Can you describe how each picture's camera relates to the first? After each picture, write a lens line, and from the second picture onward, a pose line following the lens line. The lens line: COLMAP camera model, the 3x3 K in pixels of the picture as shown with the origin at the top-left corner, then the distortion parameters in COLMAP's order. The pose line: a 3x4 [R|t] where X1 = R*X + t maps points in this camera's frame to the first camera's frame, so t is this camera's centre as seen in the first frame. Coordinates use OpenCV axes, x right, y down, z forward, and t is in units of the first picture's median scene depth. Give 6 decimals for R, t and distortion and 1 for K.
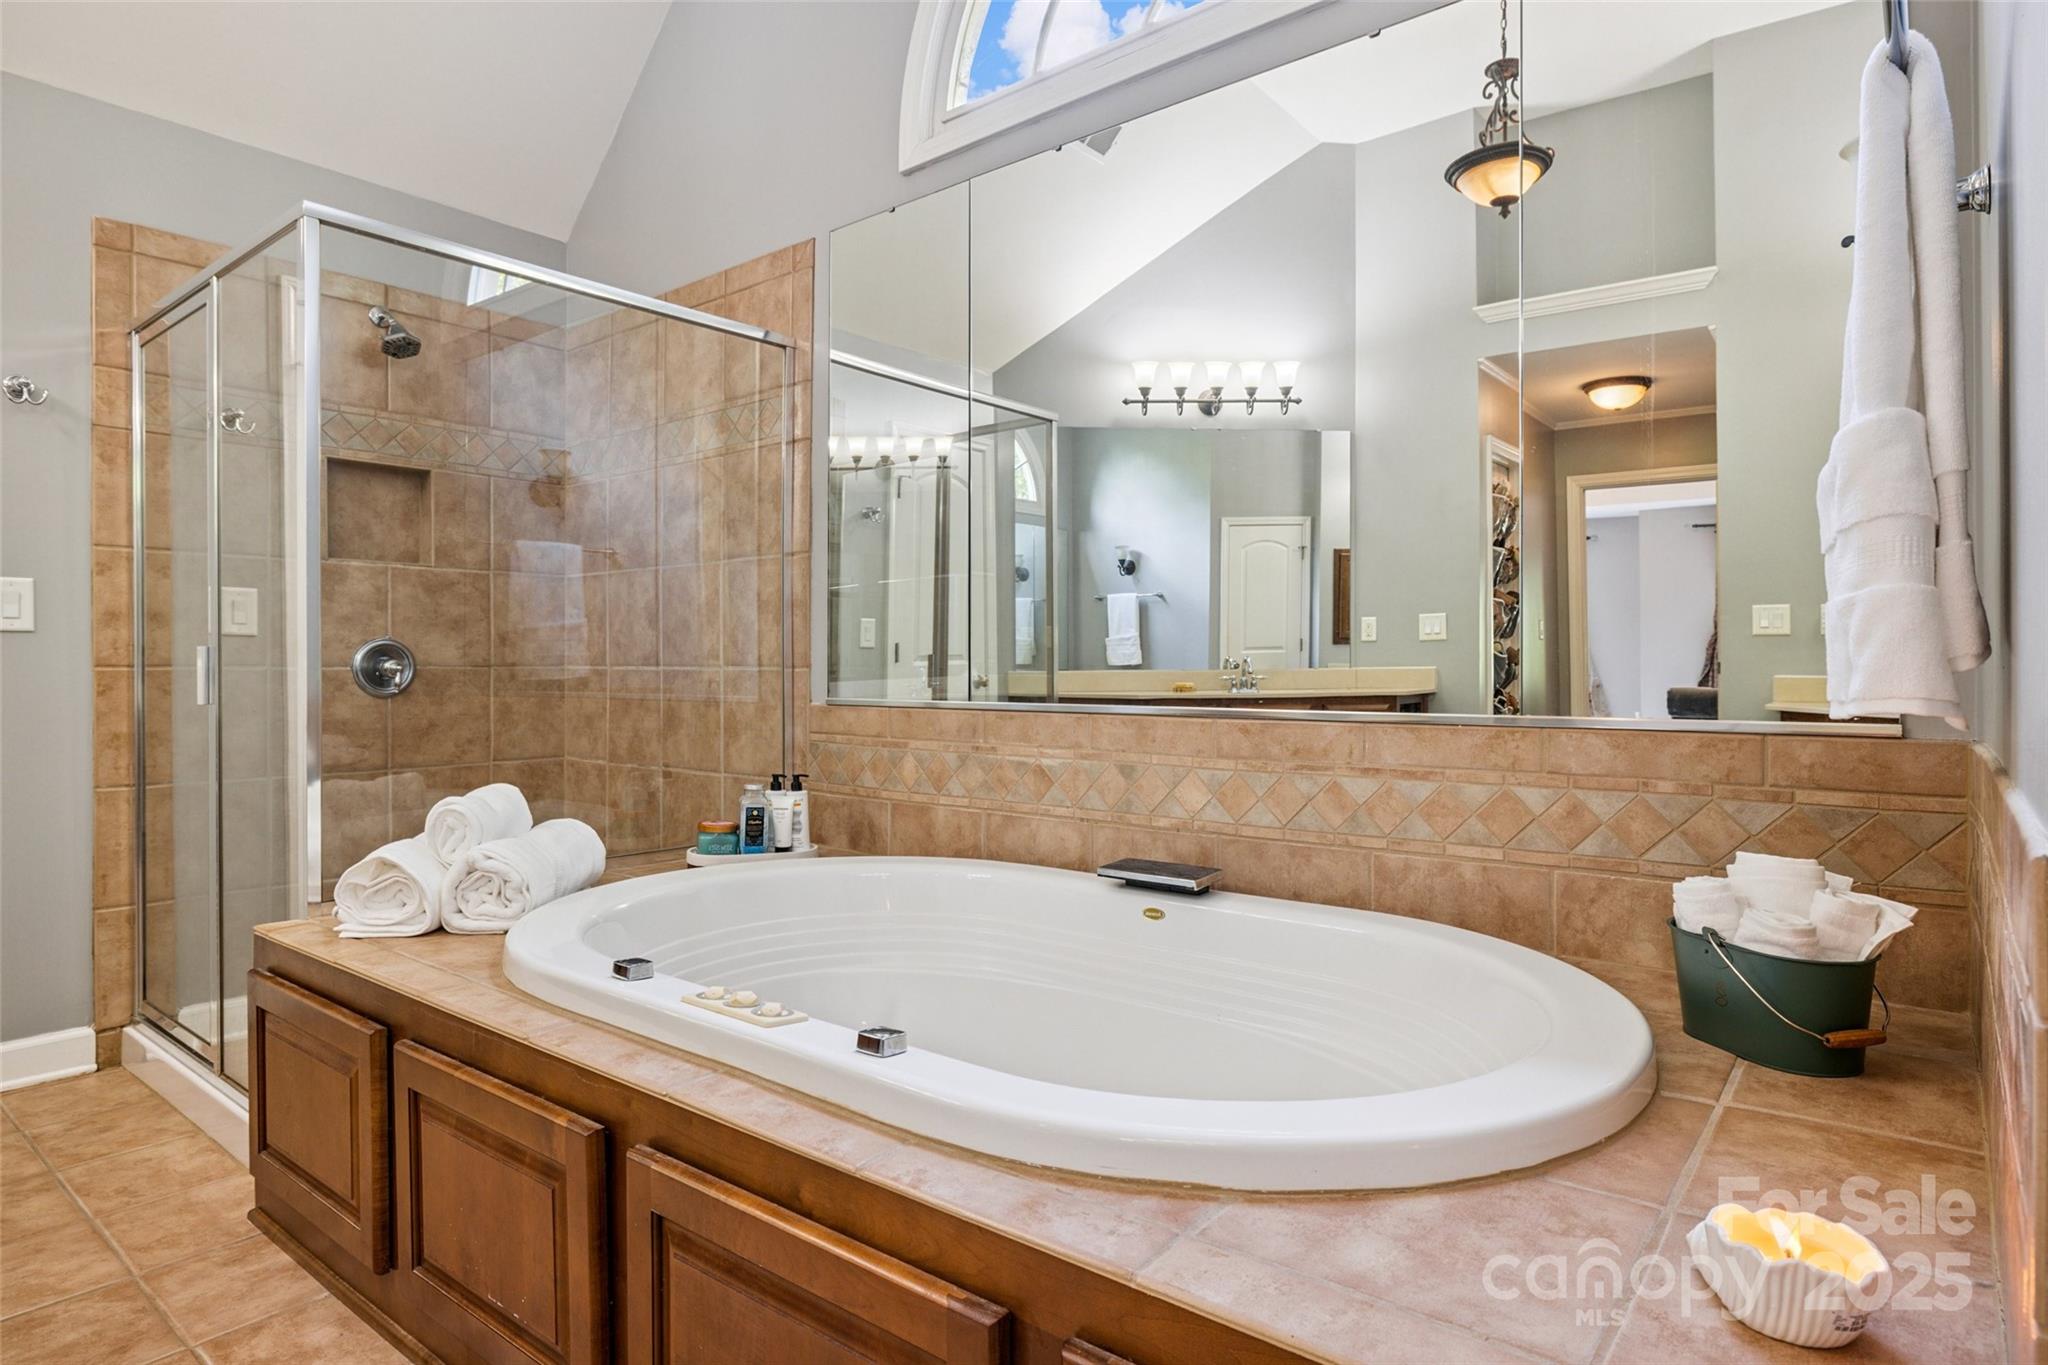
lens RADIAL K [[1120.2, 0, 1024.0], [0, 1120.2, 682.5], [0, 0, 1]] dist [-0.001098, 0.000591]
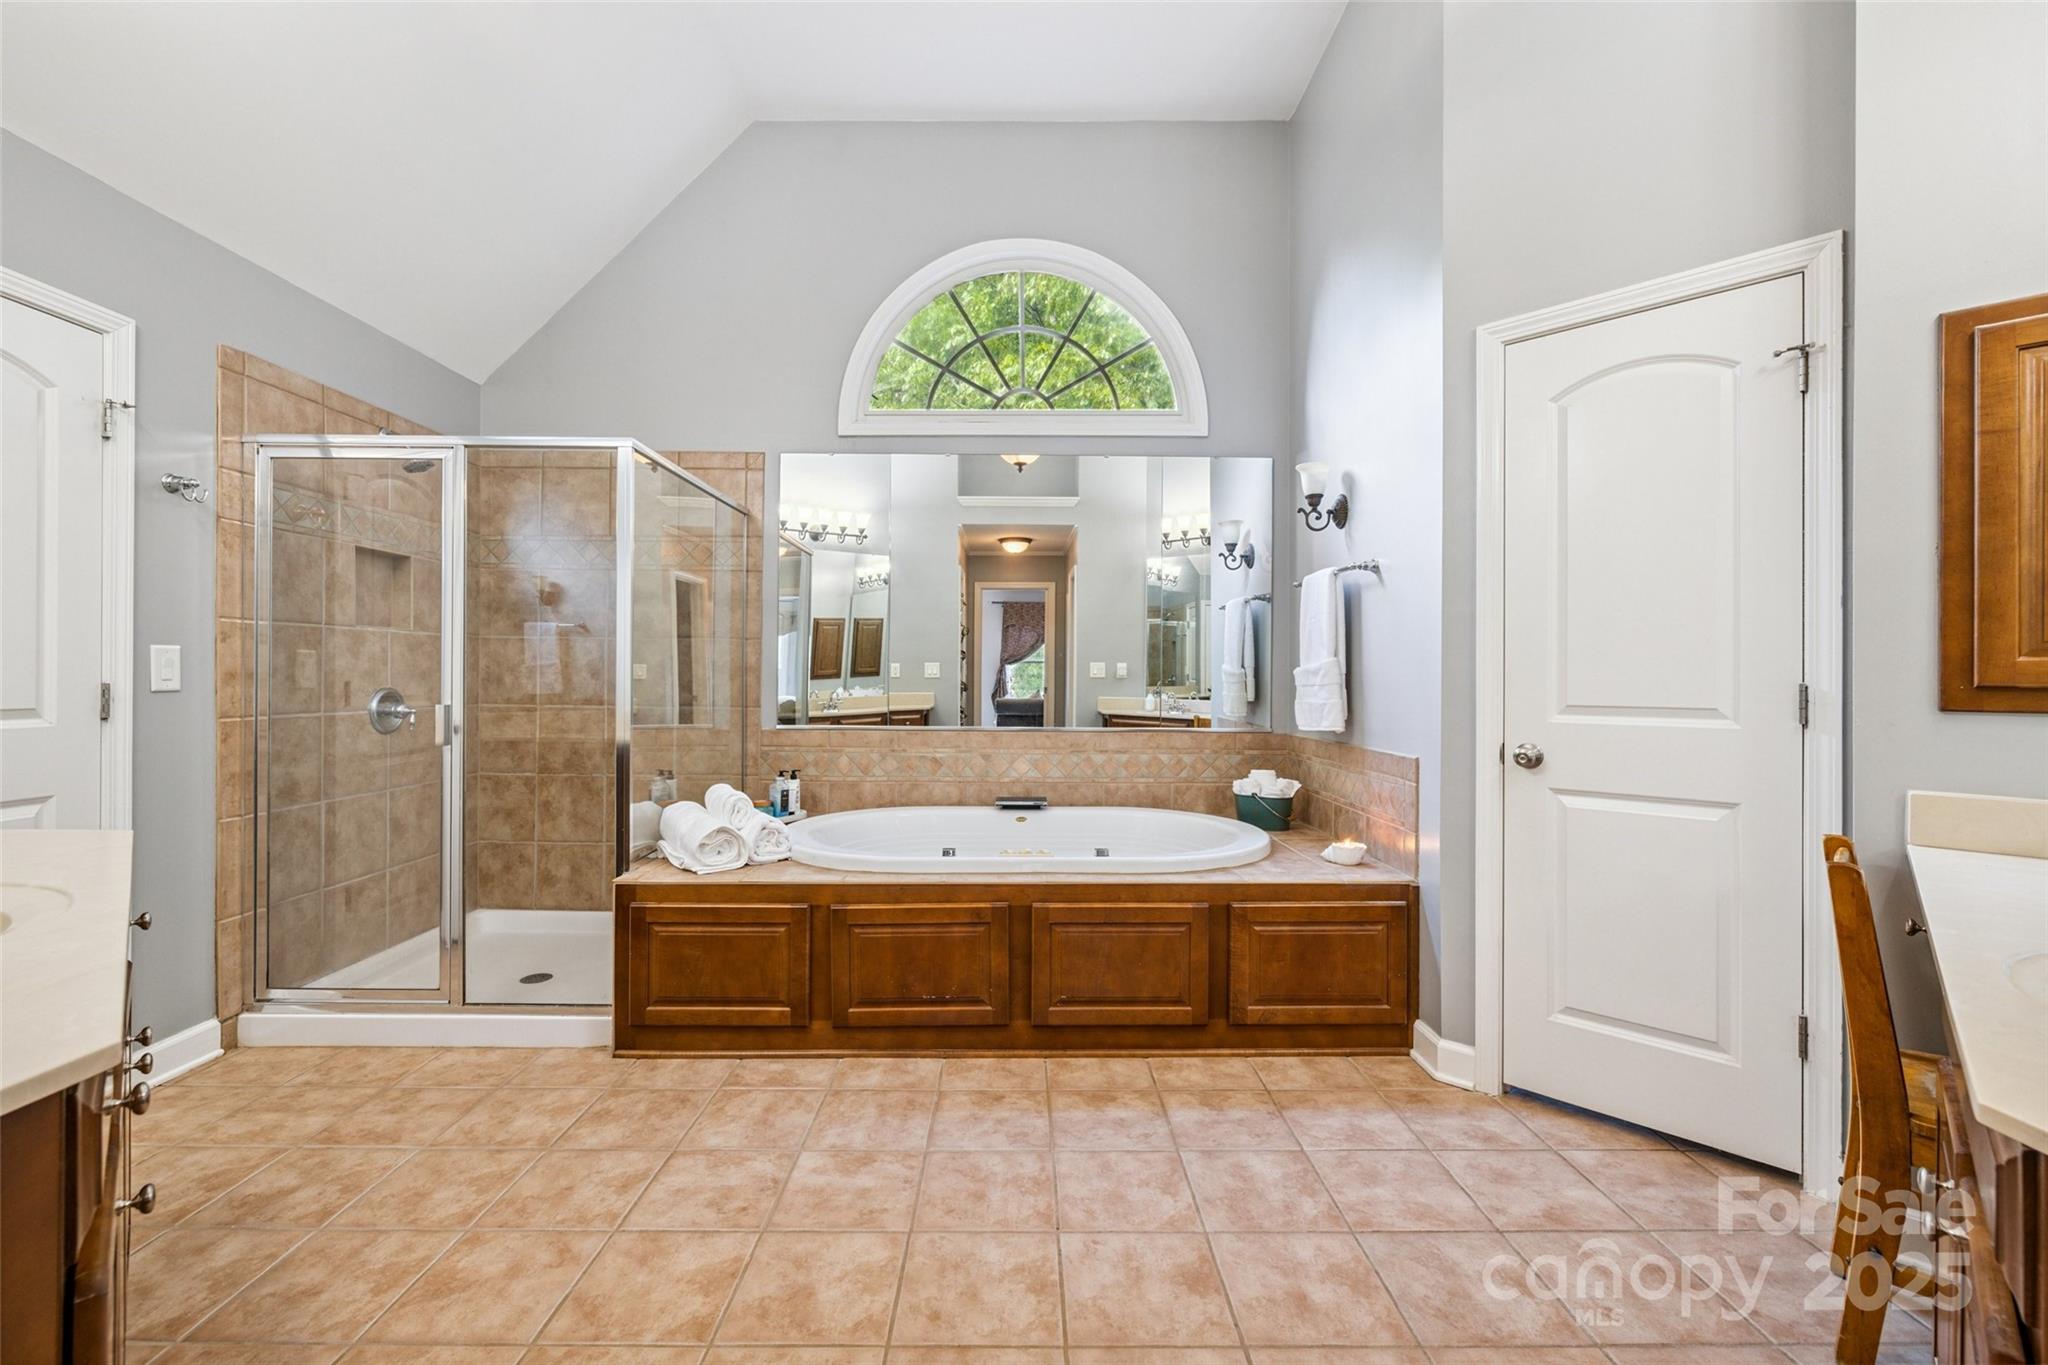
lens RADIAL K [[898.0, 0, 984.0], [0, 898.0, 678.3], [0, 0, 1]] dist [0.002321, 0.000467]
pose [[0.775202, 0.002231, 0.631709, -0.880662], [0.000944, 0.999989, -0.004691, -0.056653], [-0.631713, 0.004233, 0.775191, -0.292791]]
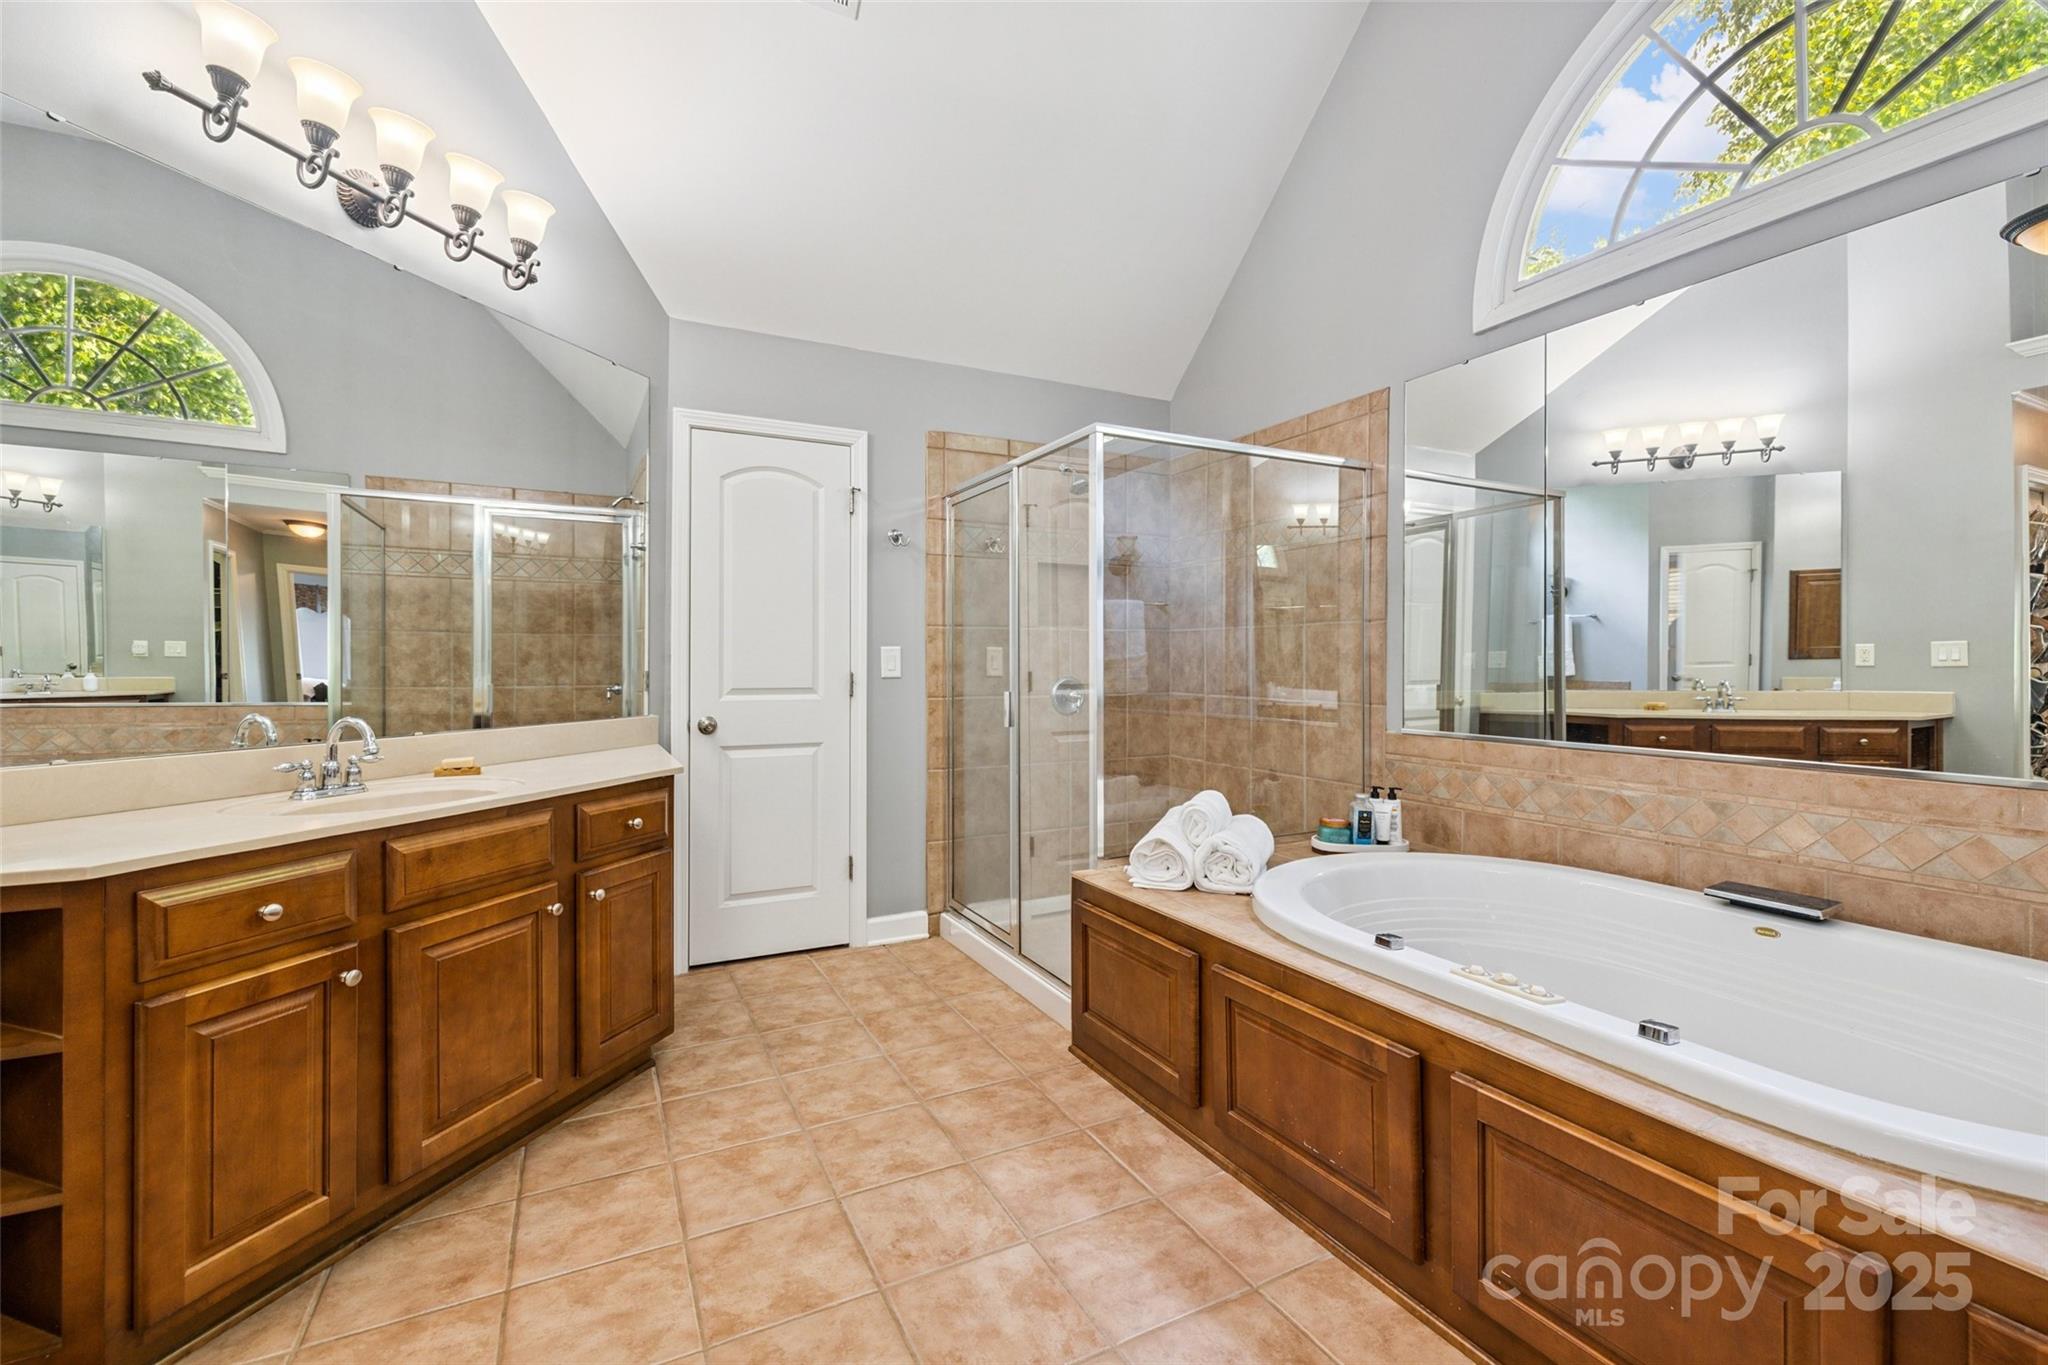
lens RADIAL K [[856.7, 0, 1021.1], [0, 856.7, 669.3], [0, 0, 1]] dist [0.001362, -0.000189]
pose [[0.917852, 0.001411, -0.396920, -0.207259], [-0.002095, 0.999997, -0.001290, -0.060735], [0.396917, 0.002015, 0.917852, -0.140601]]
